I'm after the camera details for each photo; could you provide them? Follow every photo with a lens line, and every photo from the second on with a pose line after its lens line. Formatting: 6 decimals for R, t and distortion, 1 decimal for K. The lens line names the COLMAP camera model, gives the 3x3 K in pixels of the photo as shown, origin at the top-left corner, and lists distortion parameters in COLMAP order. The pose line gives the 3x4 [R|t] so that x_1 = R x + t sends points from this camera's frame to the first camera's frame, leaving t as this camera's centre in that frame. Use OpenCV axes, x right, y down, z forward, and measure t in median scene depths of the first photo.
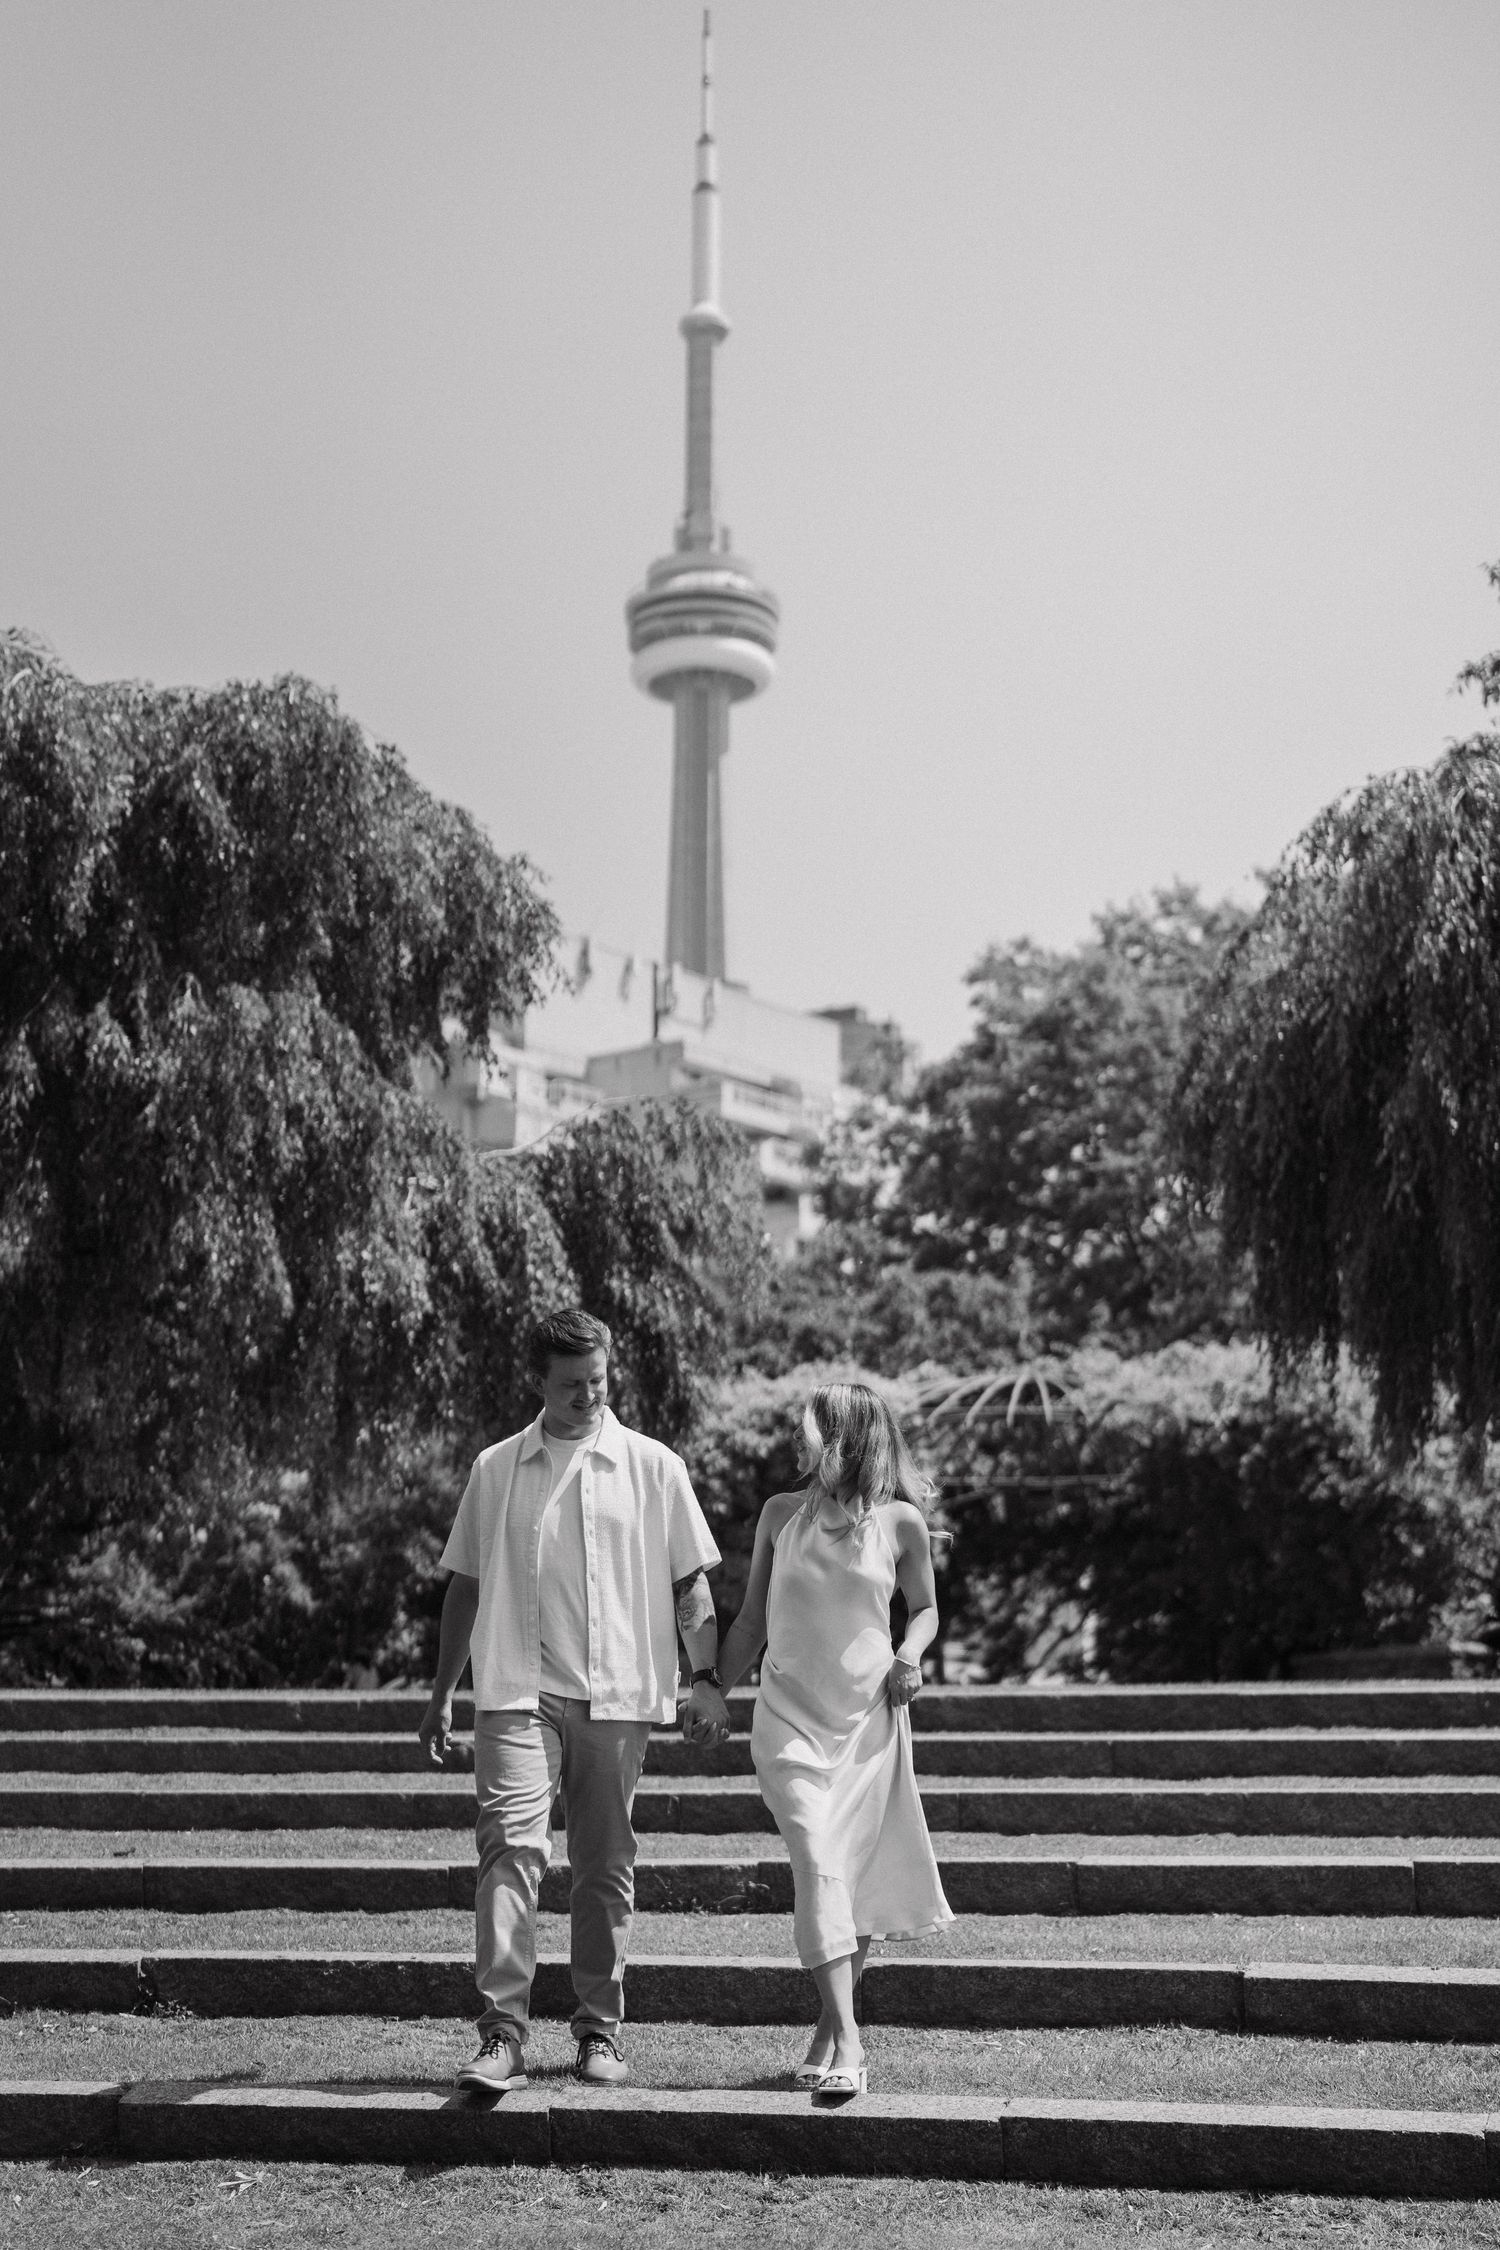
lens RADIAL K [[3198.0, 0, 747.2], [0, 3198.0, 1120.0], [0, 0, 1]] dist [0.020649, 0.006945]
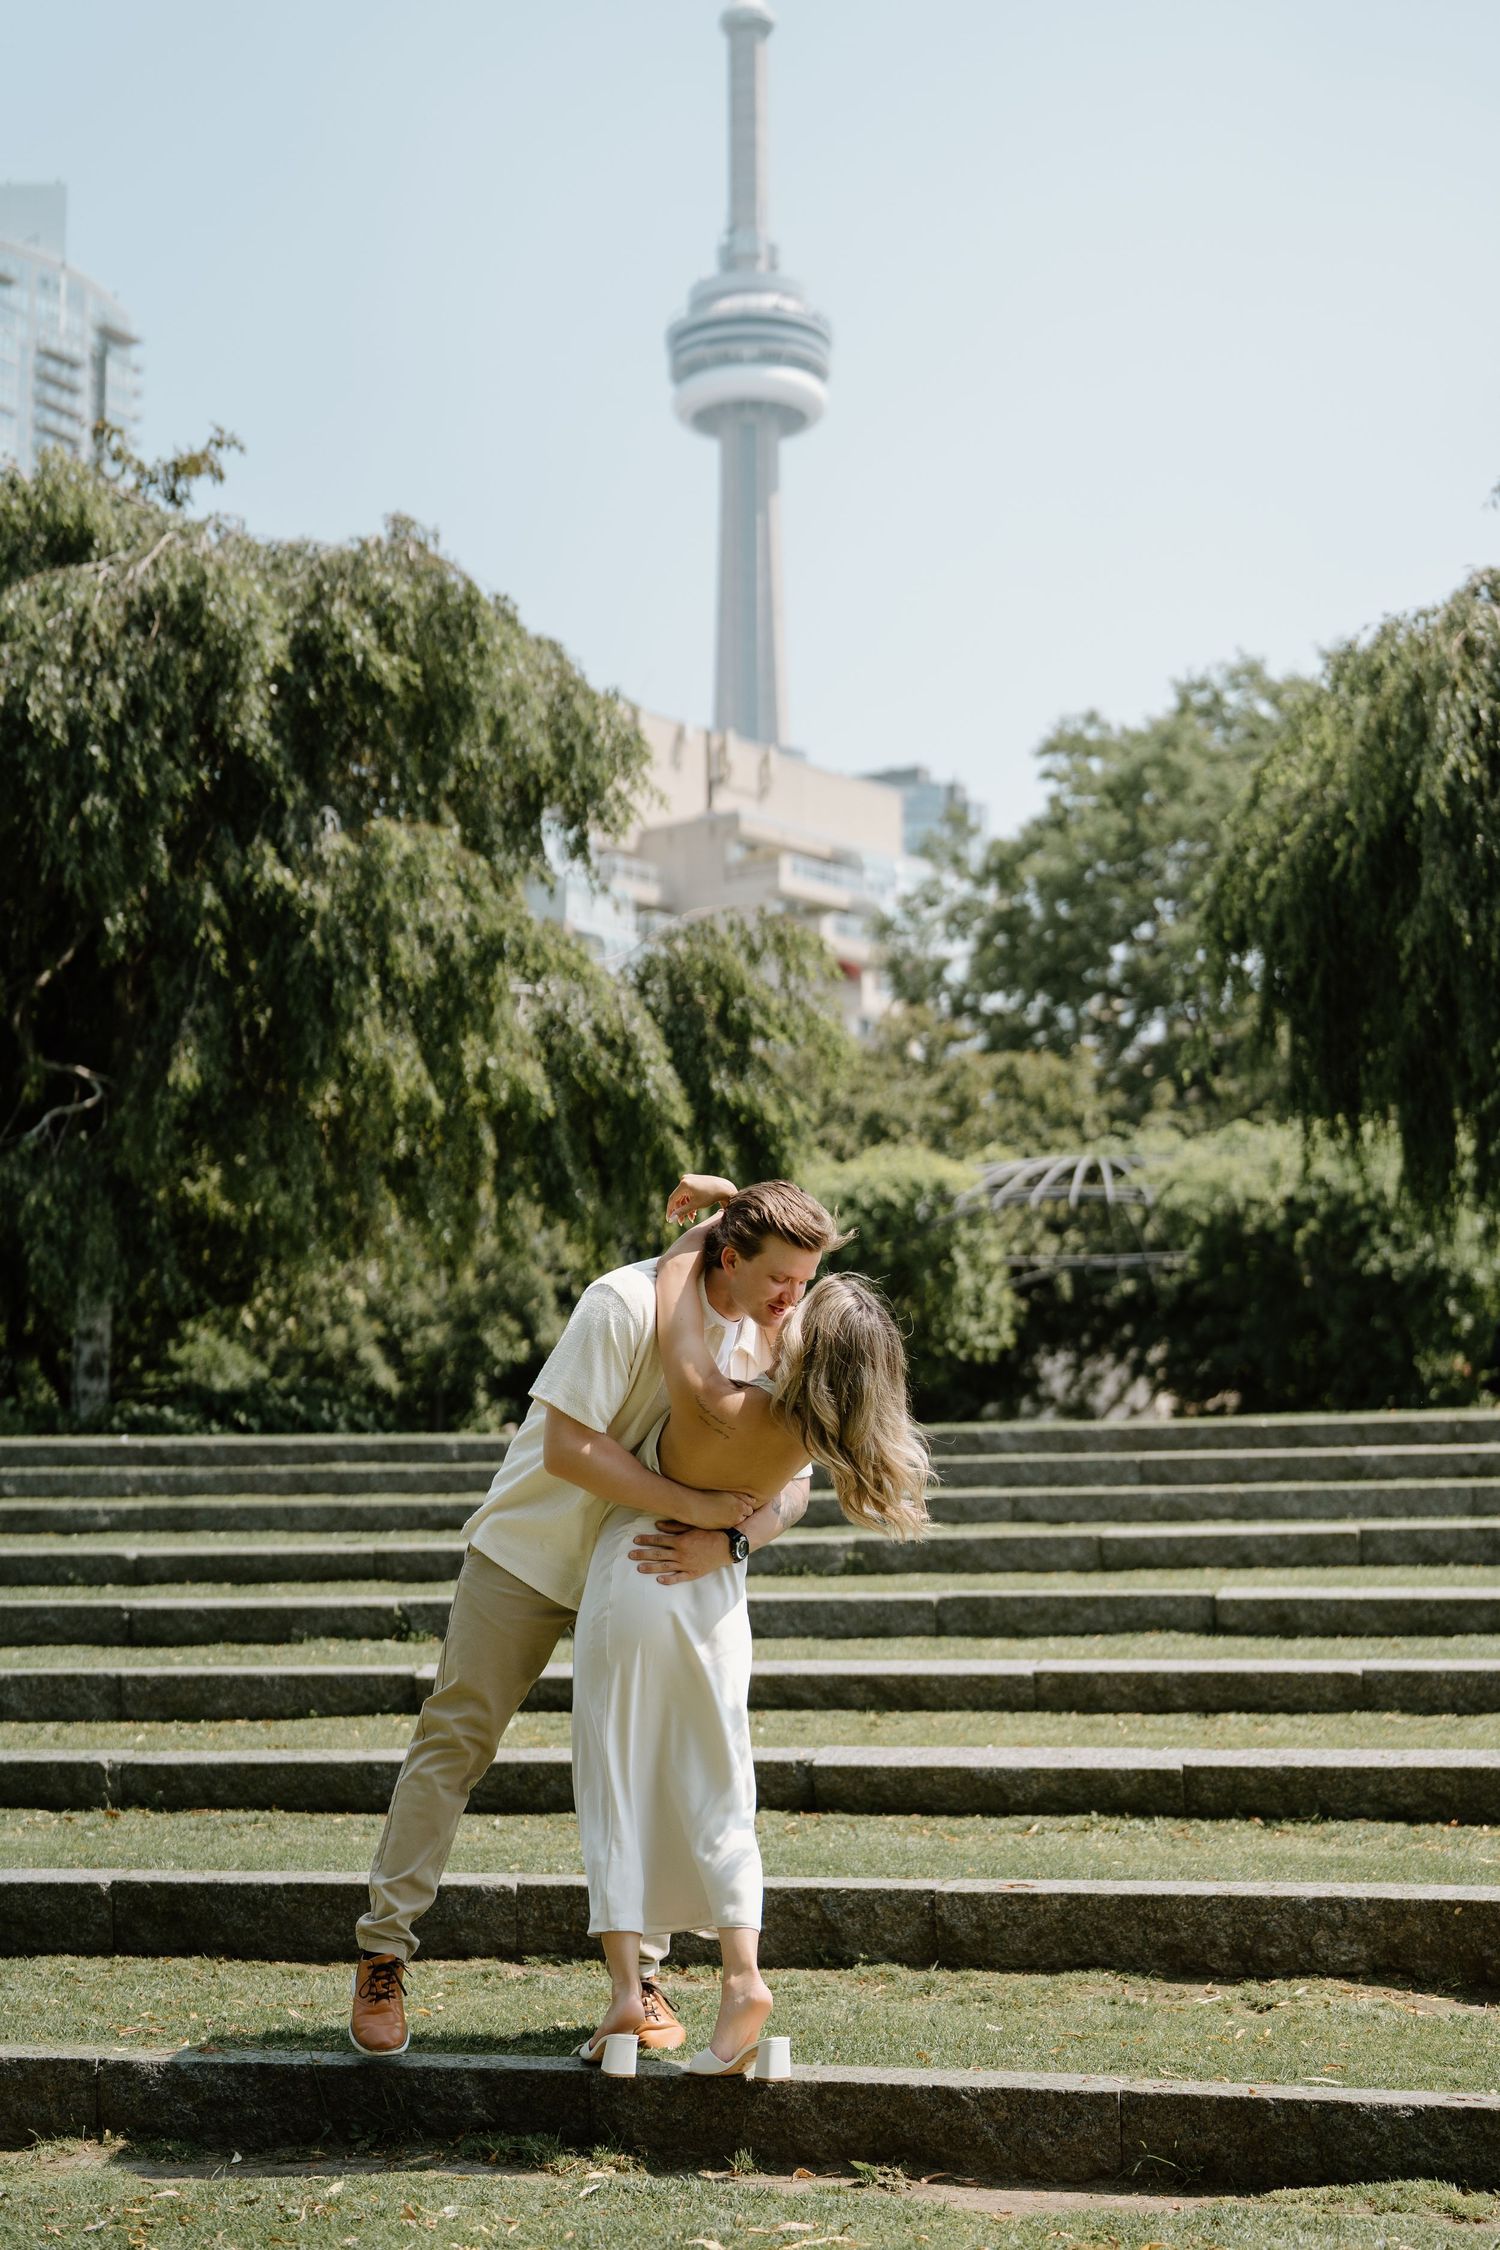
lens RADIAL K [[3418.2, 0, 757.4], [0, 3418.2, 1162.7], [0, 0, 1]] dist [0.034740, -0.009564]
pose [[0.999829, -0.011878, -0.014175, -0.004020], [0.012985, 0.996652, 0.080721, -0.008547], [0.013169, -0.080891, 0.996636, -0.100326]]
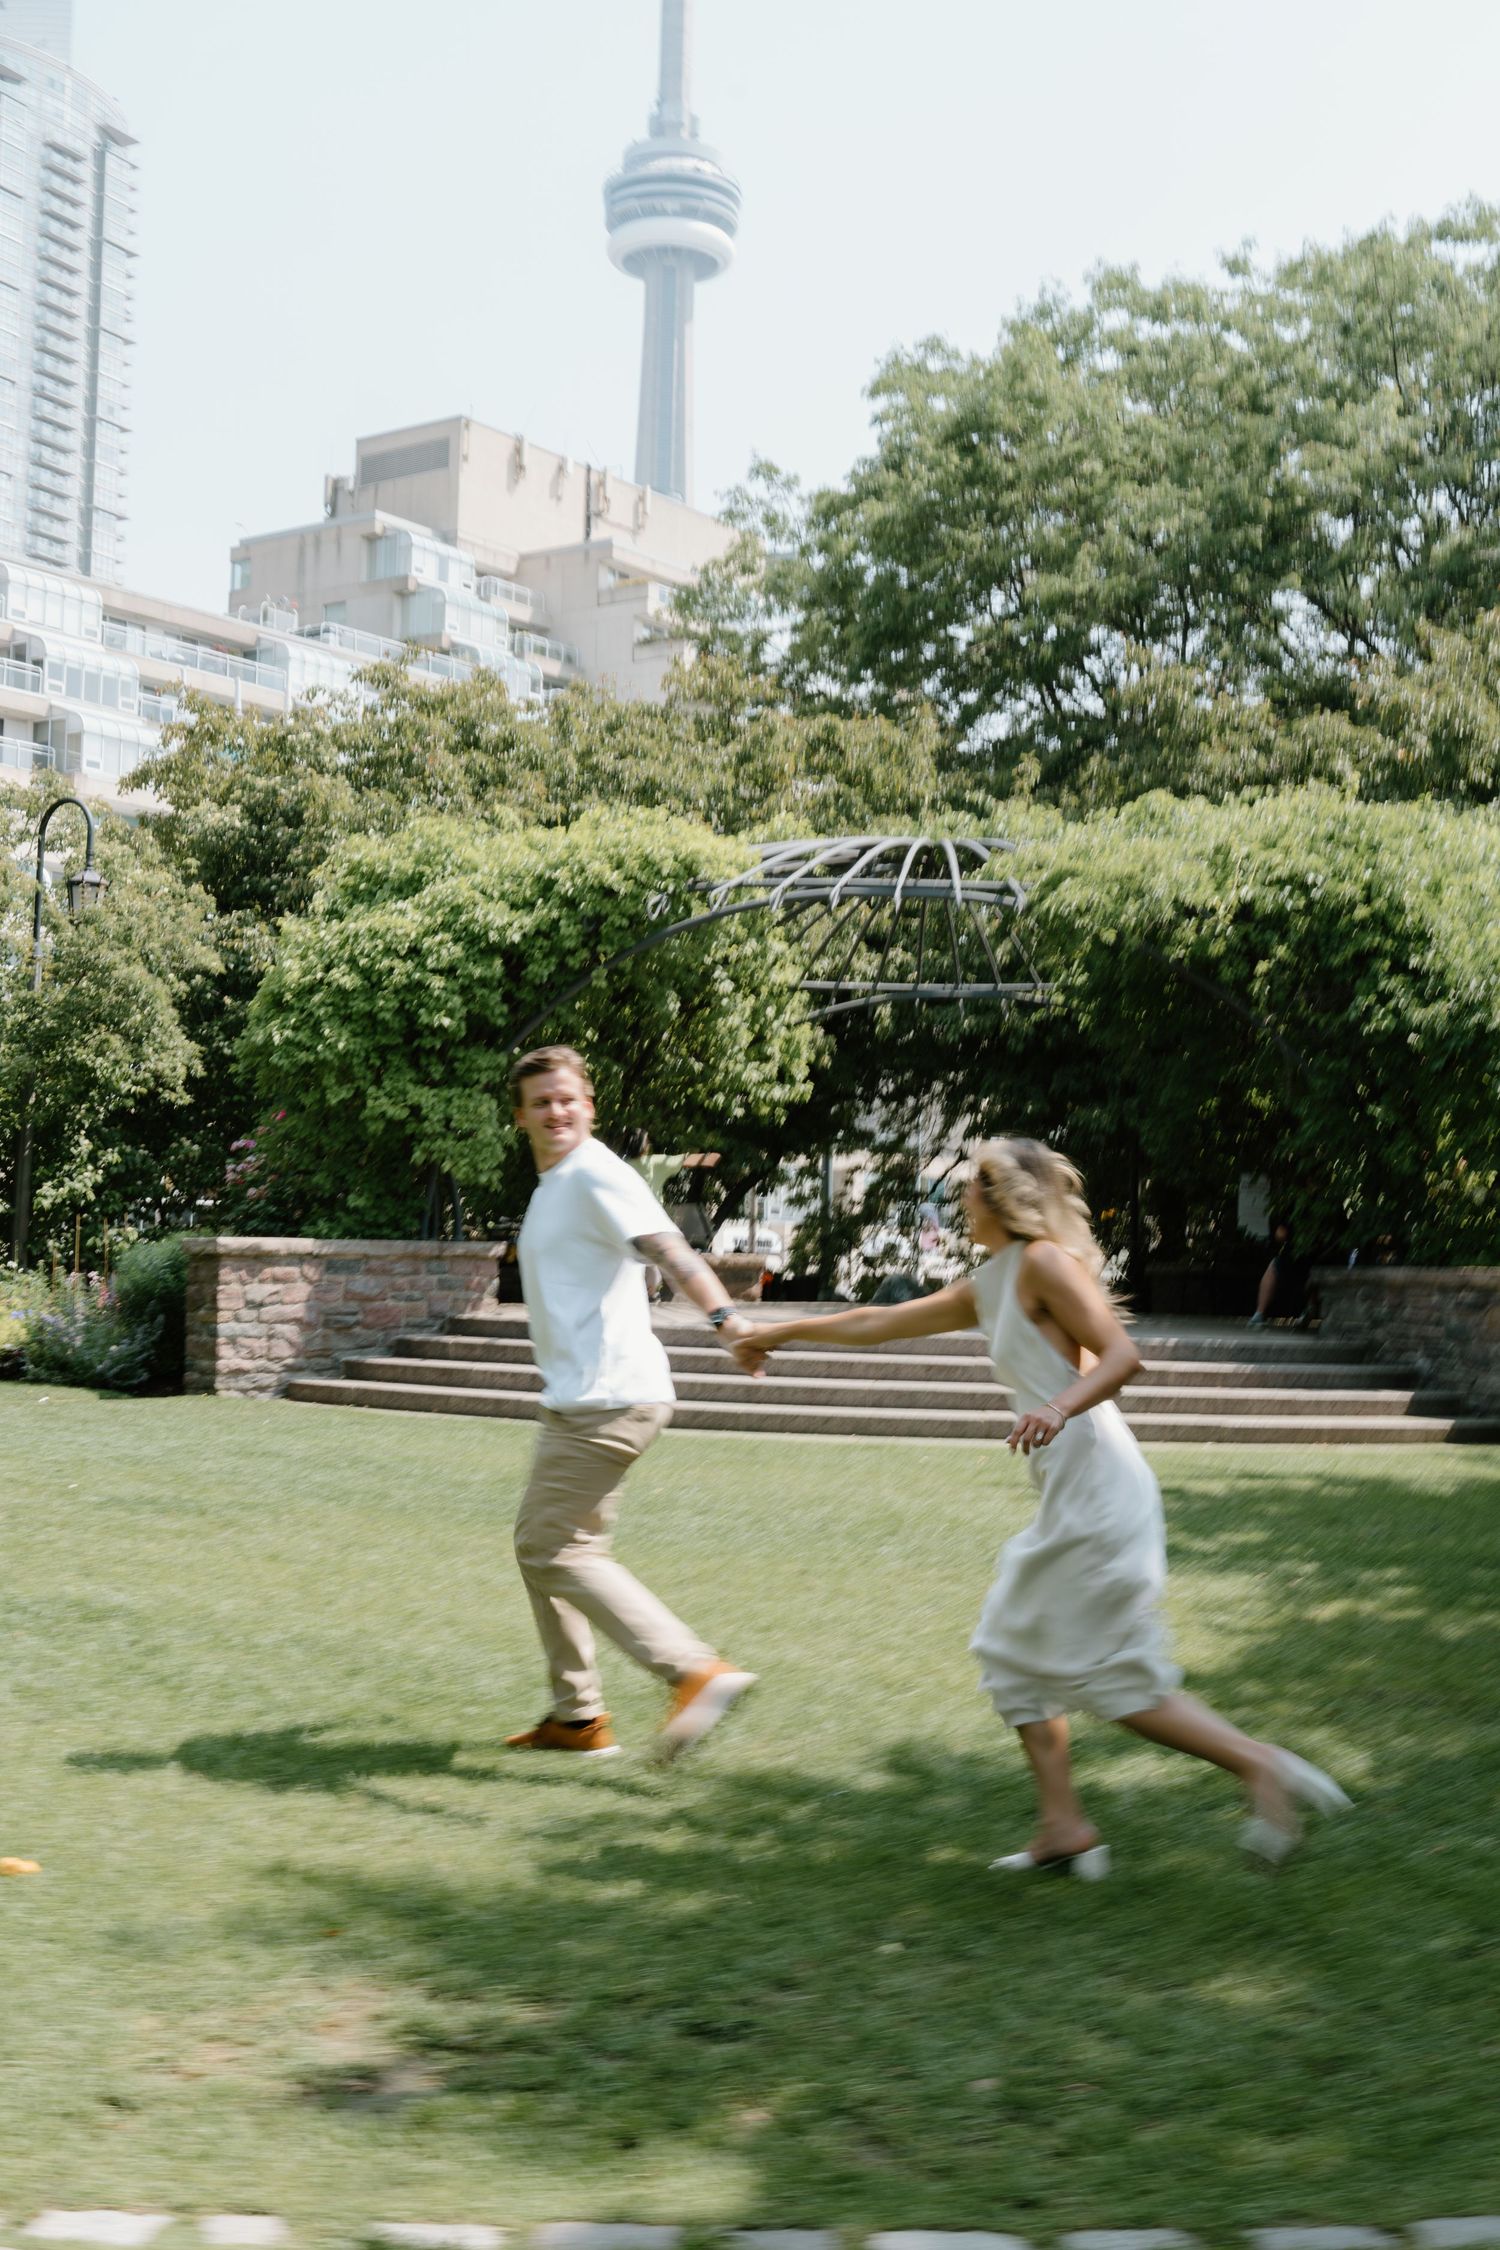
lens RADIAL K [[2610.7, 0, 780.9], [0, 2610.7, 1125.3], [0, 0, 1]] dist [0.016558, 0.007245]
pose [[0.999198, 0.025045, 0.031236, 0.043028], [-0.030042, 0.984739, 0.171428, 0.049199], [-0.026465, -0.172228, 0.984701, 0.471073]]
